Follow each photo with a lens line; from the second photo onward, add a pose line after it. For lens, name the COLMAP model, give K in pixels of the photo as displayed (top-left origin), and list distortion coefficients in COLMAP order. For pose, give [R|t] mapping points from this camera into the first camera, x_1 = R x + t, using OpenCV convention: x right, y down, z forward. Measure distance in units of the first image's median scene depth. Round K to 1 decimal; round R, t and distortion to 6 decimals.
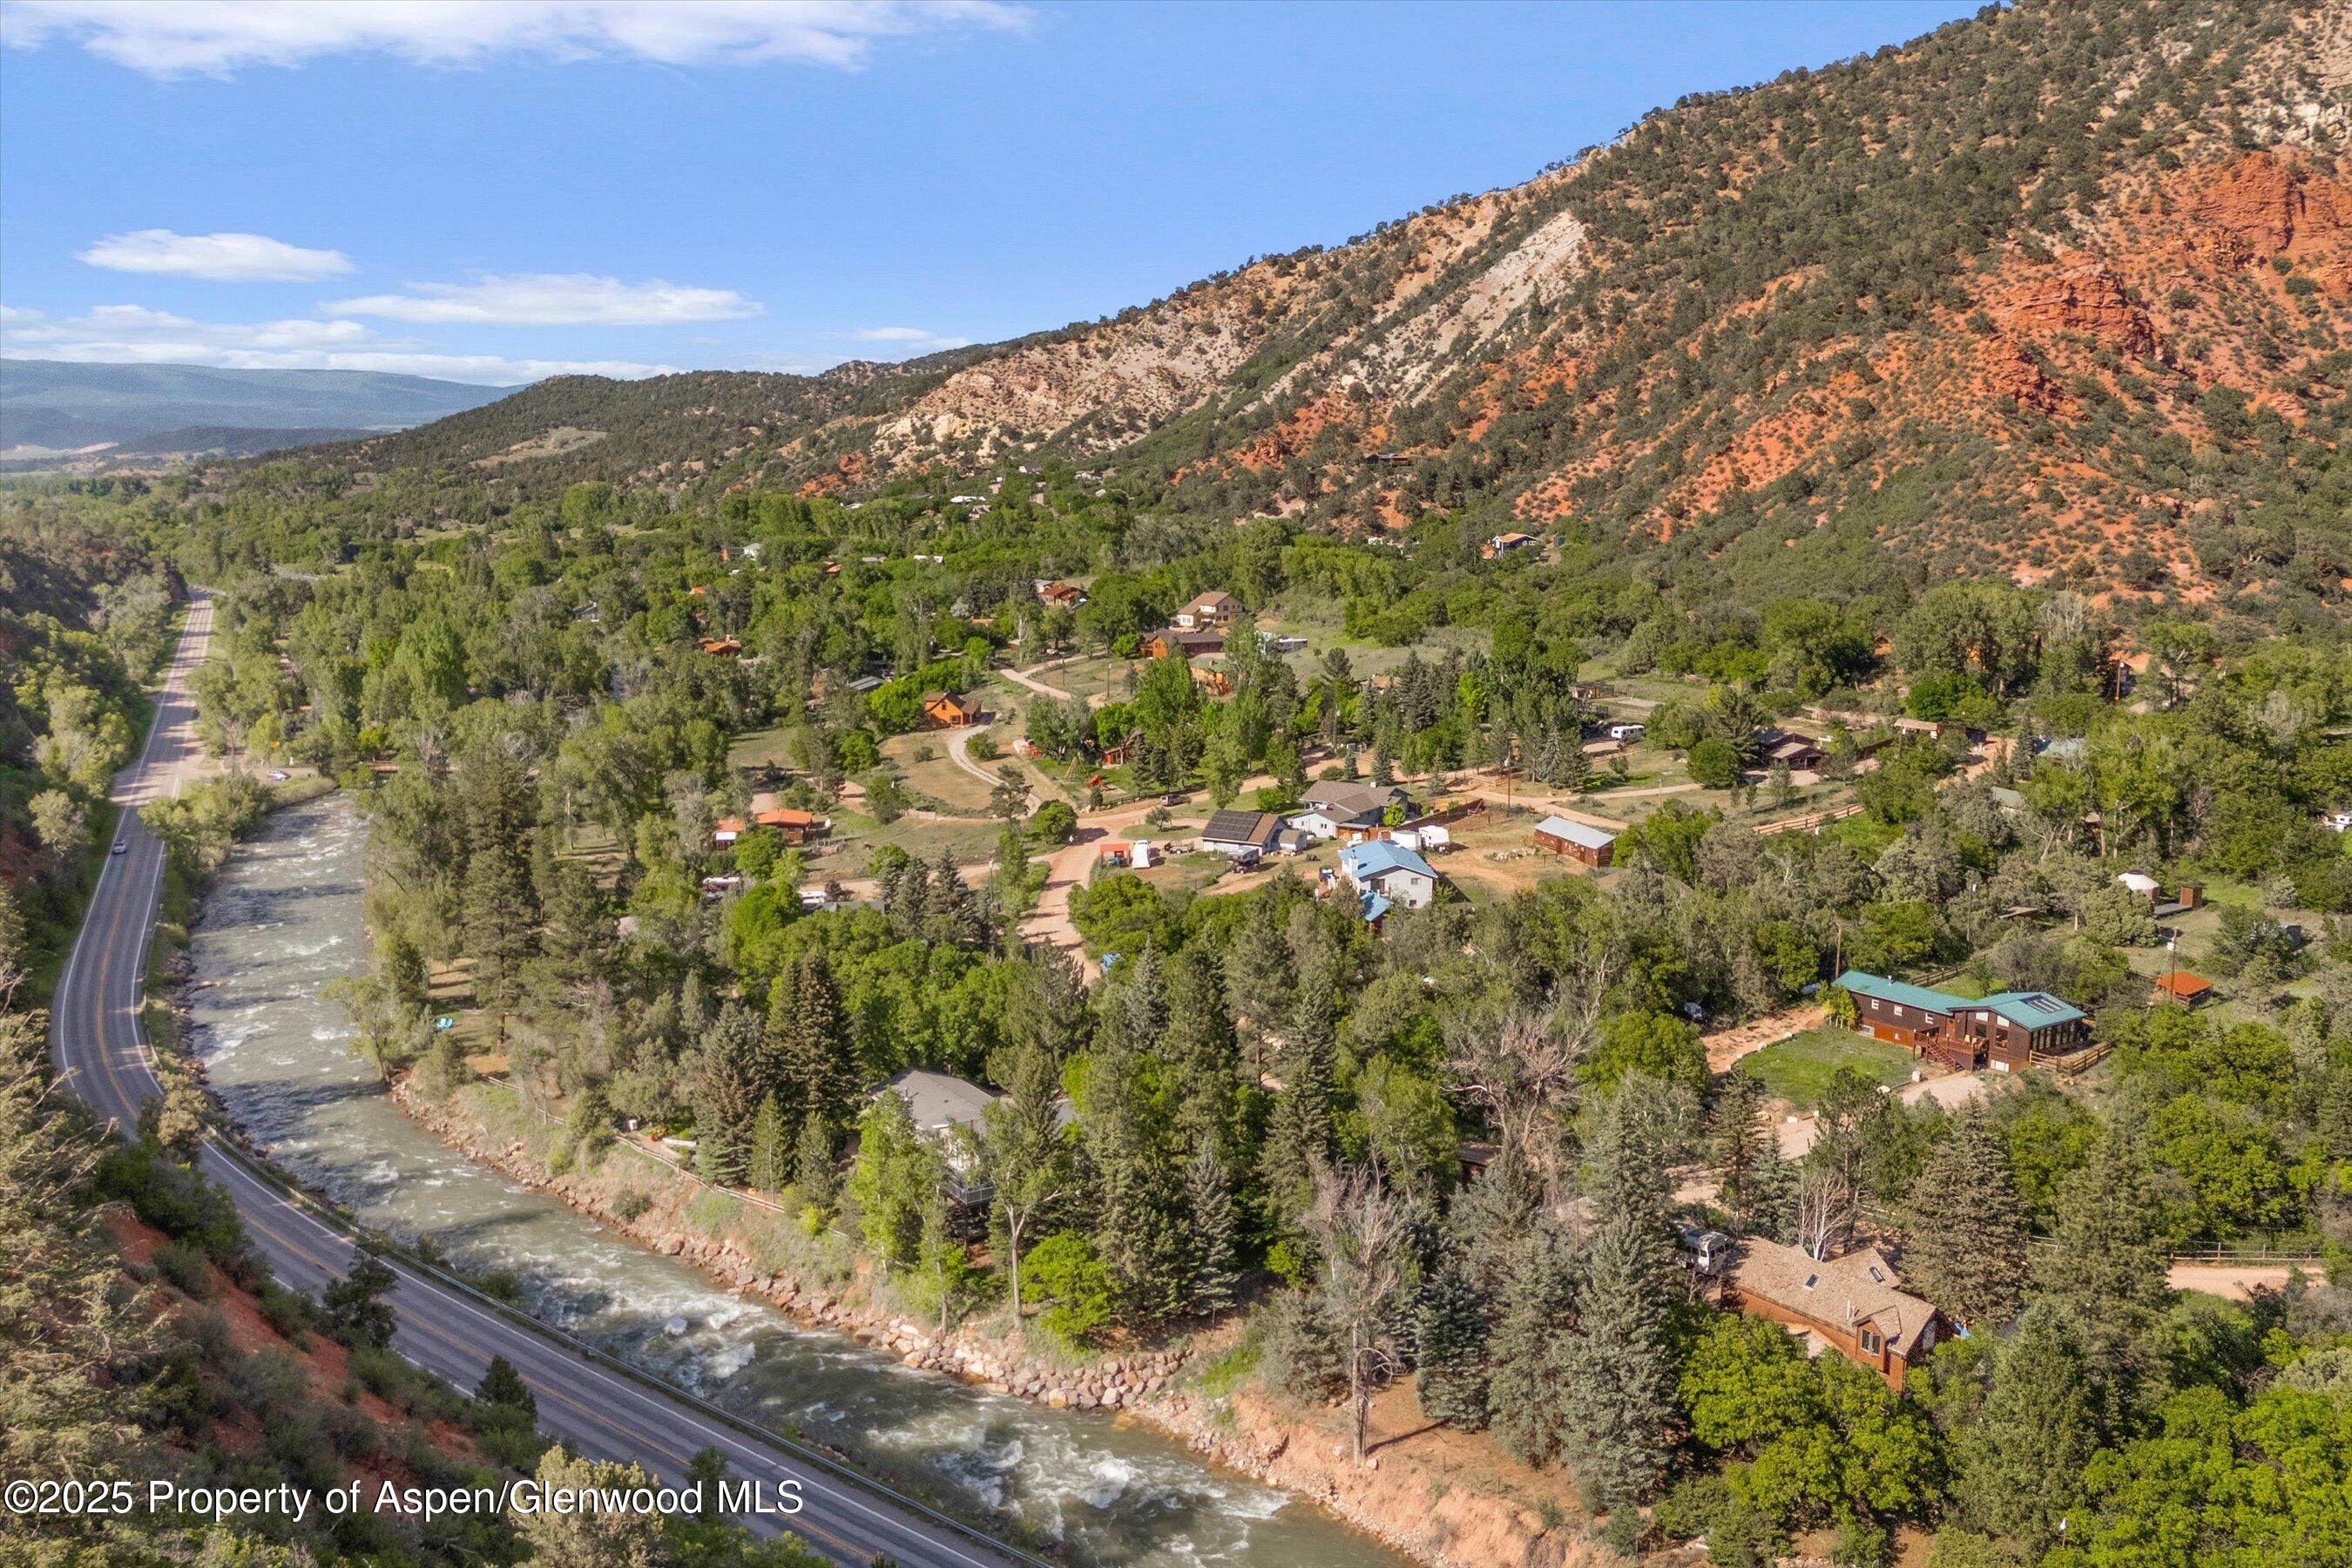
lens RADIAL K [[2070.8, 0, 1128.7], [0, 2070.8, 772.7], [0, 0, 1]] dist [0.076648, -0.082631]
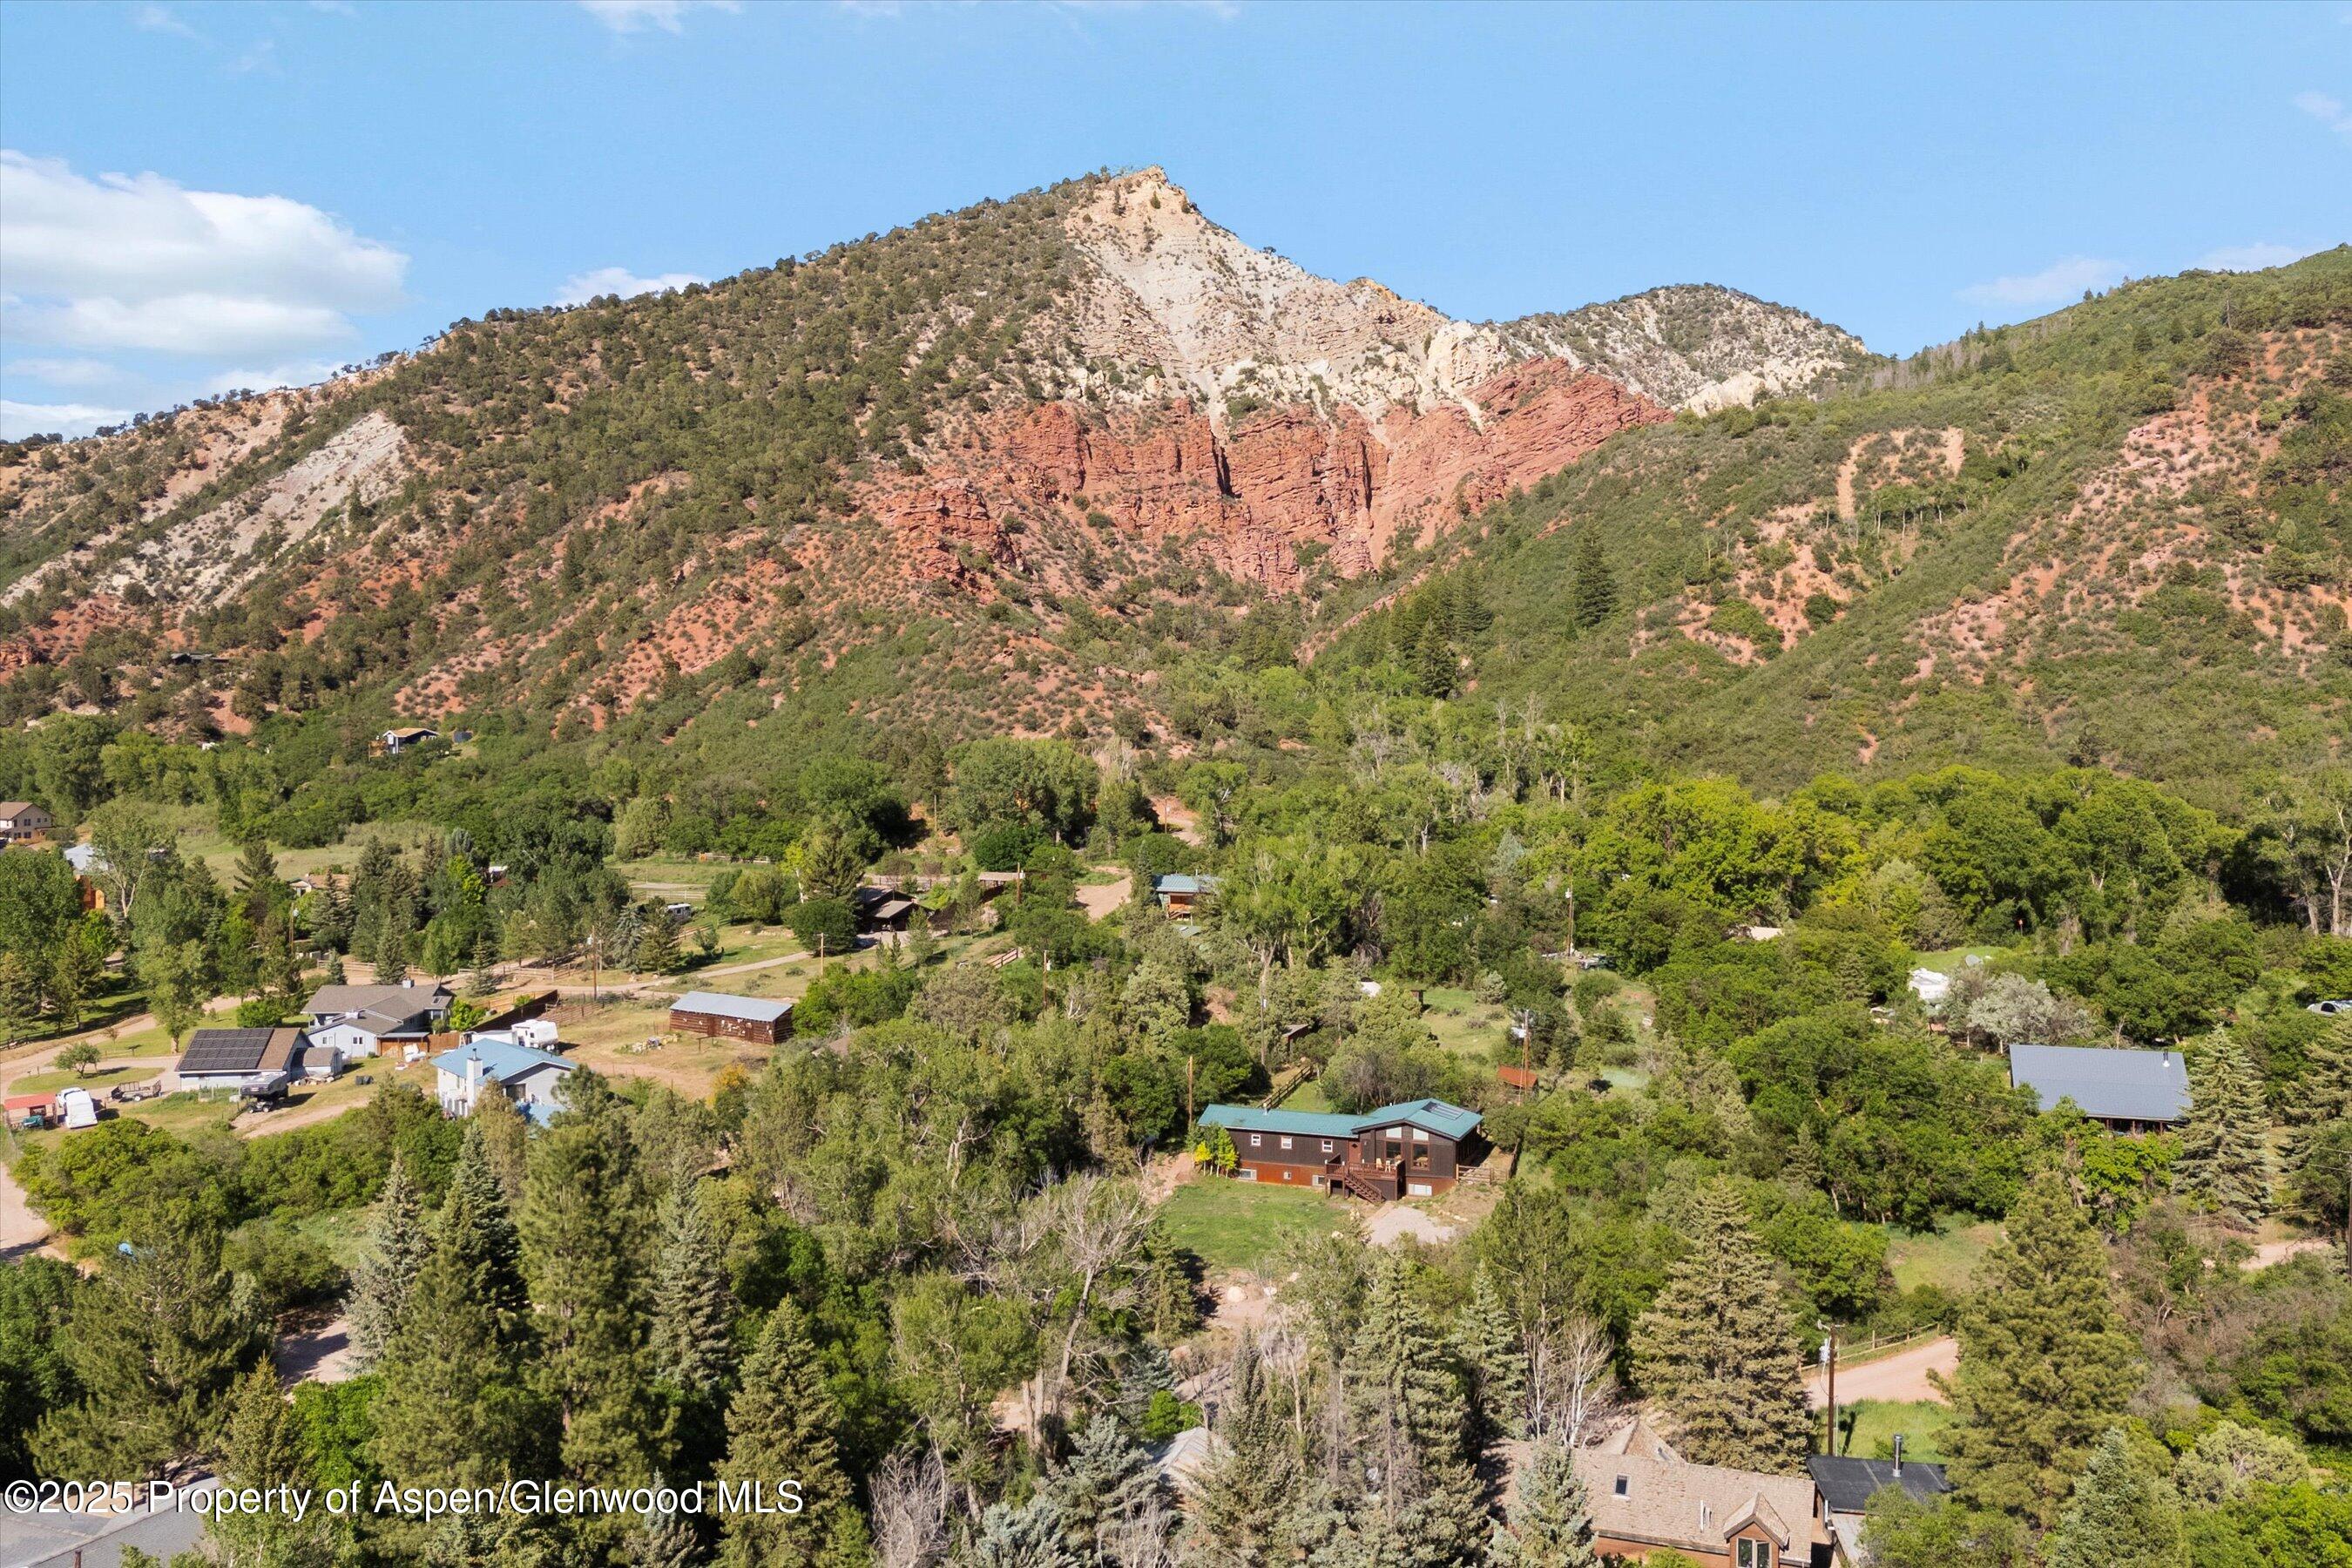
lens RADIAL K [[2070.8, 0, 1197.2], [0, 2070.8, 772.5], [0, 0, 1]] dist [0.076648, -0.082631]
pose [[0.820536, -0.019127, 0.571274, -0.032400], [0.089379, 0.991439, -0.095183, 0.011387], [-0.564563, 0.129161, 0.815221, 0.087984]]
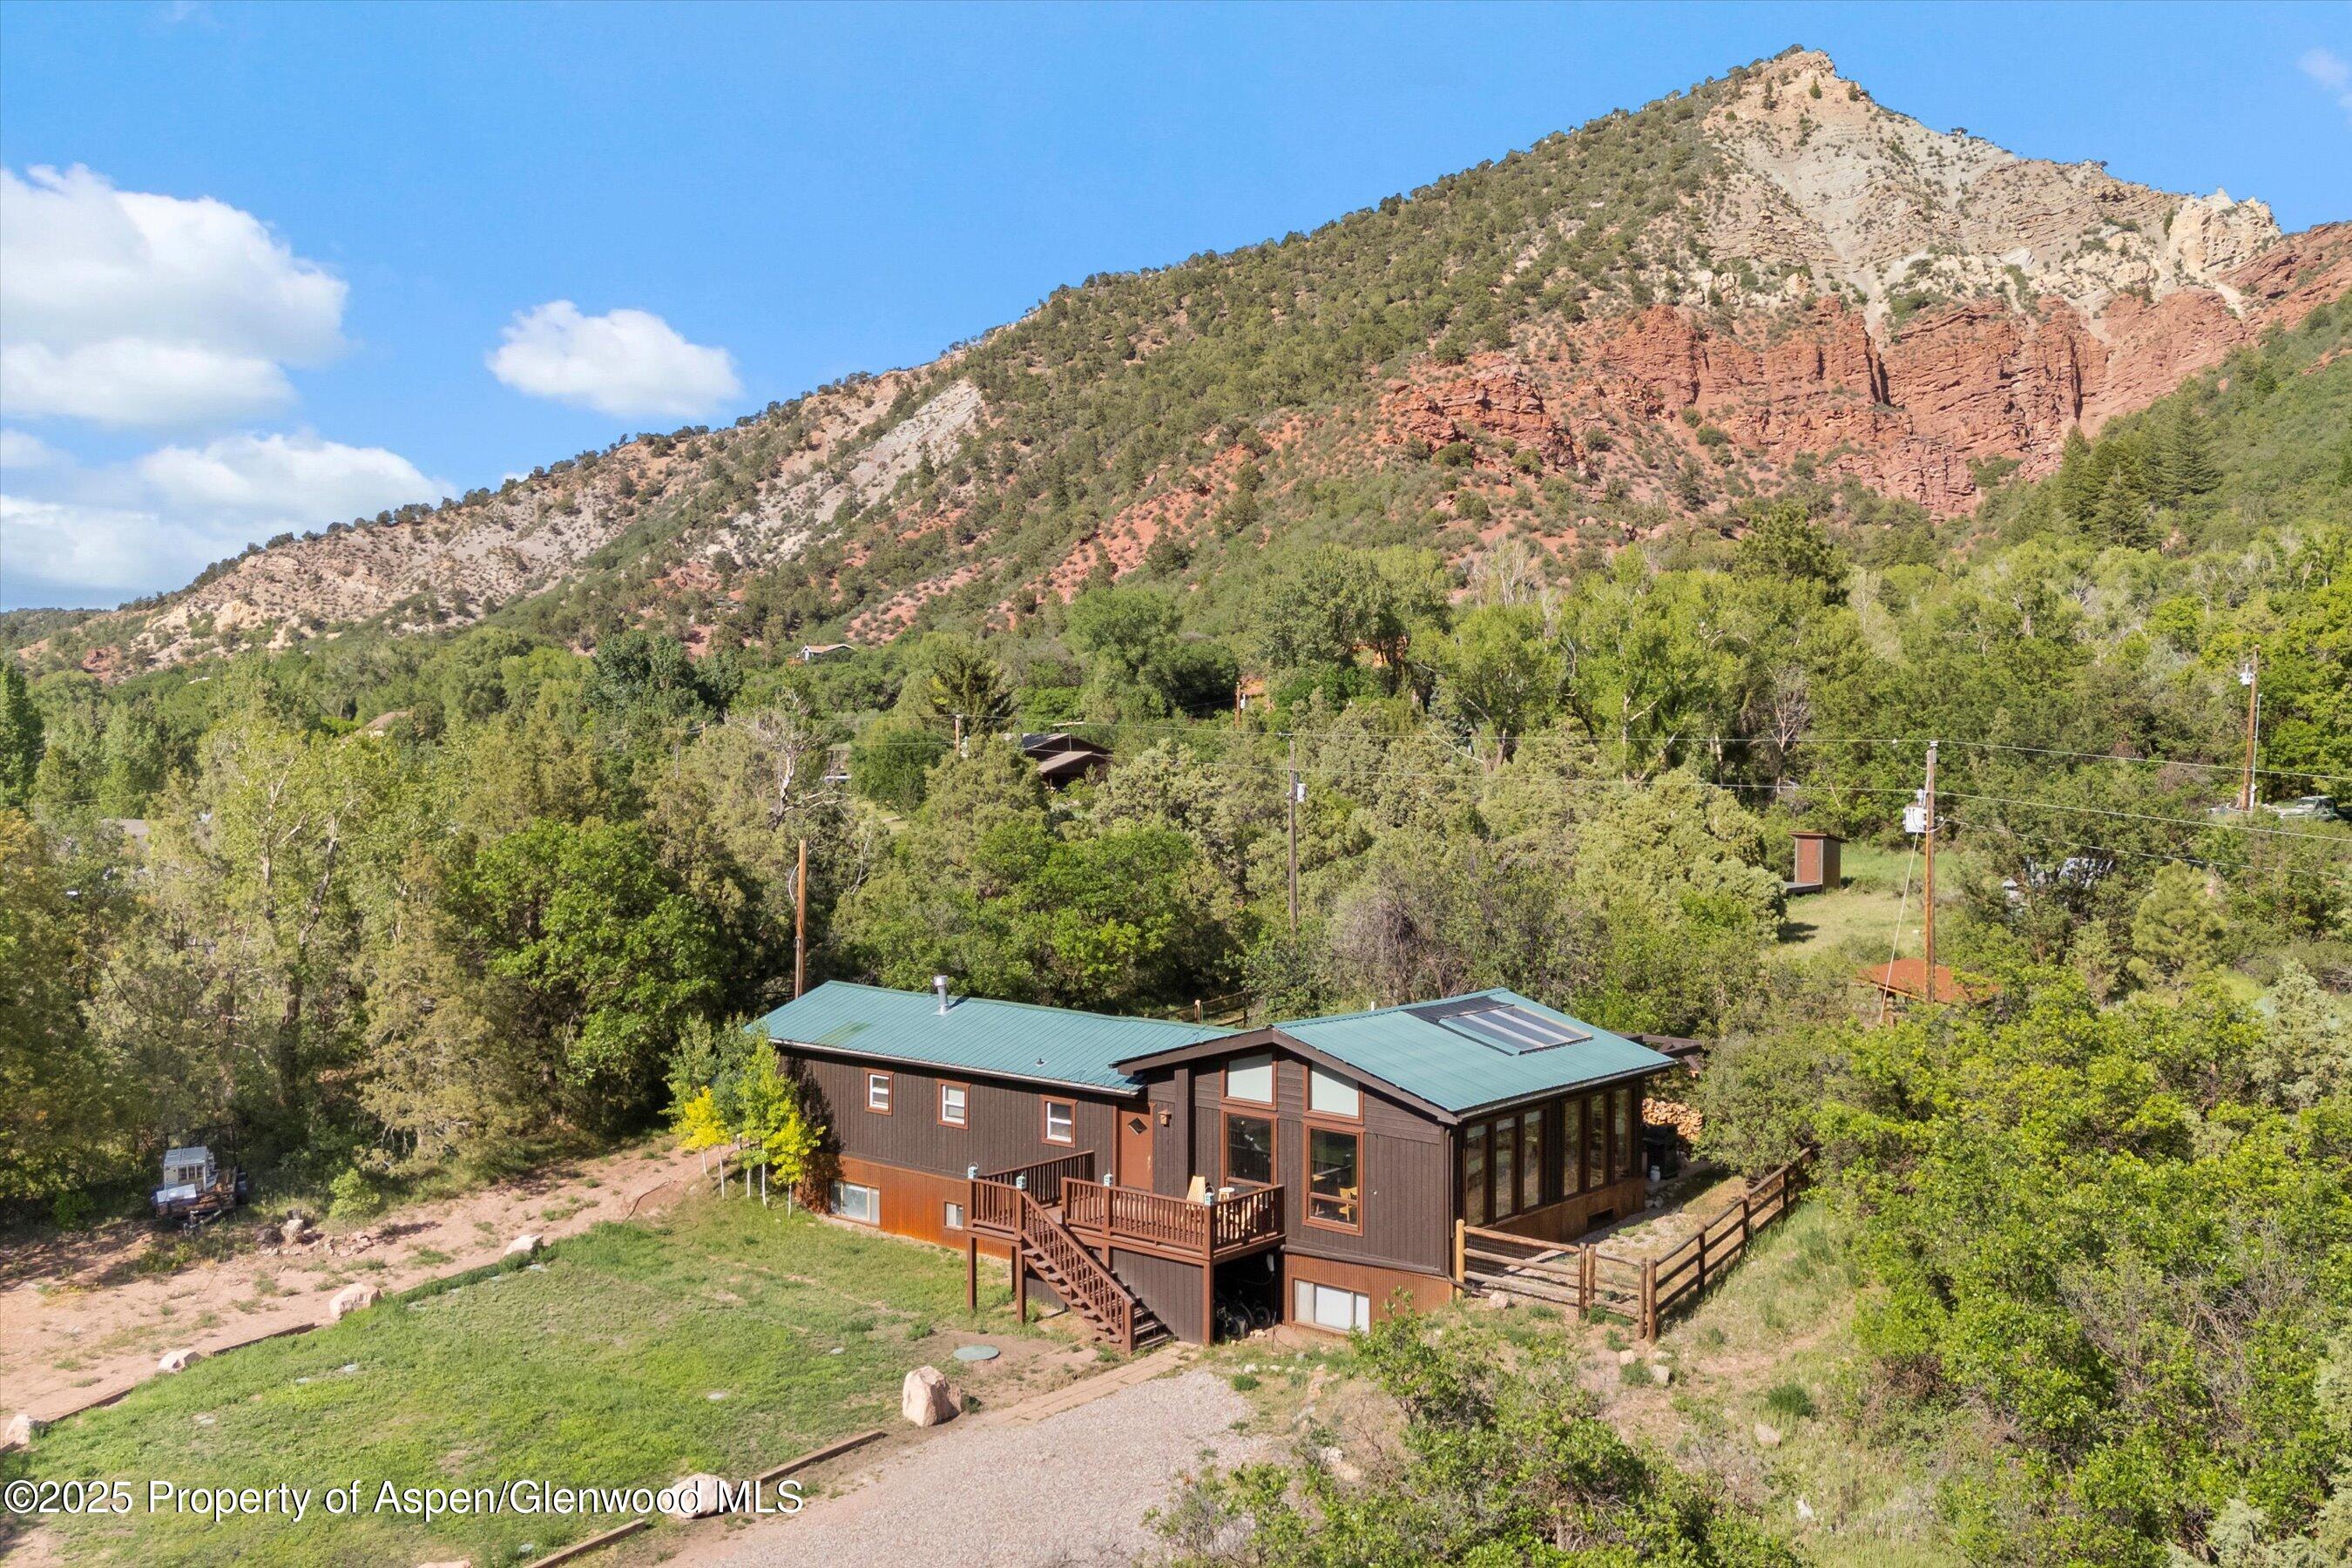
lens RADIAL K [[2070.8, 0, 1174.8], [0, 2070.8, 776.0], [0, 0, 1]] dist [0.076648, -0.082631]
pose [[0.965621, -0.004231, 0.259921, 0.086278], [0.039762, 0.990506, -0.131595, 0.028298], [-0.256896, 0.137406, 0.956621, 0.198153]]
